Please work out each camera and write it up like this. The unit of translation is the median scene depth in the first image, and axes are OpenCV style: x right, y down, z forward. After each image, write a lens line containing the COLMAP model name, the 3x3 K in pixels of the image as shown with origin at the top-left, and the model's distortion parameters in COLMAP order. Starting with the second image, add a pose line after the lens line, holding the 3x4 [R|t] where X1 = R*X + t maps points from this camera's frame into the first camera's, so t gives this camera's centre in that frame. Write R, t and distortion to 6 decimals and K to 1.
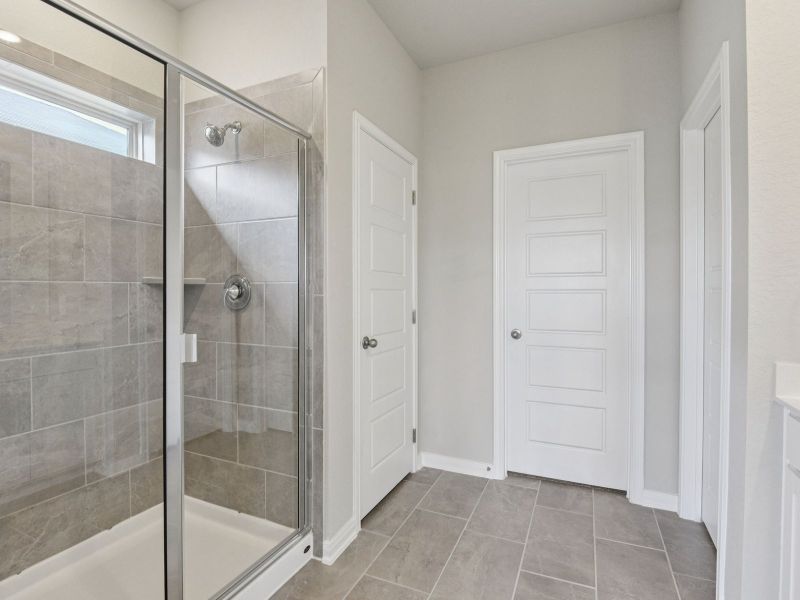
lens RADIAL K [[440.2, 0, 400.0], [0, 440.2, 300.0], [0, 0, 1]] dist [-0.001548, -0.013783]
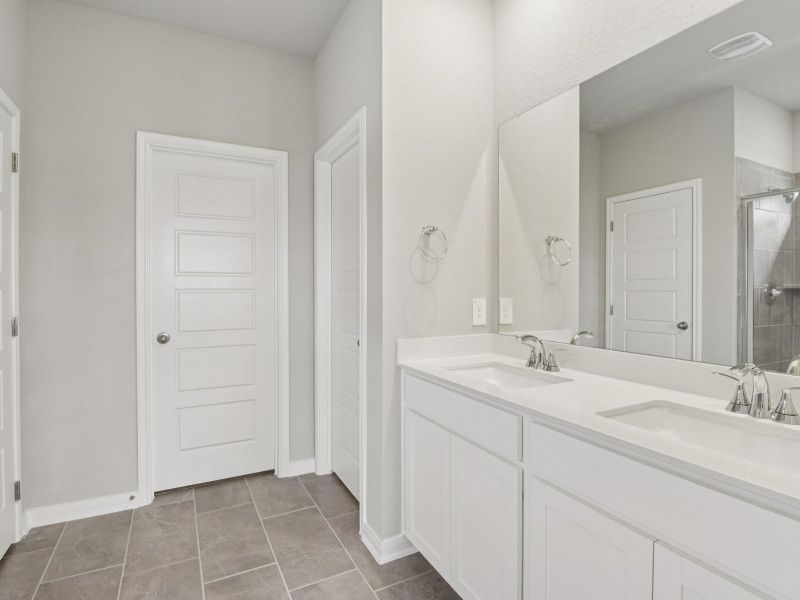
lens RADIAL K [[435.7, 0, 400.0], [0, 435.7, 300.0], [0, 0, 1]] dist [-0.002729, -0.010541]
pose [[0.591162, -0.018019, 0.806352, -0.184328], [0.019164, 0.999782, 0.008291, 0.000211], [-0.806325, 0.010551, 0.591378, 0.080070]]
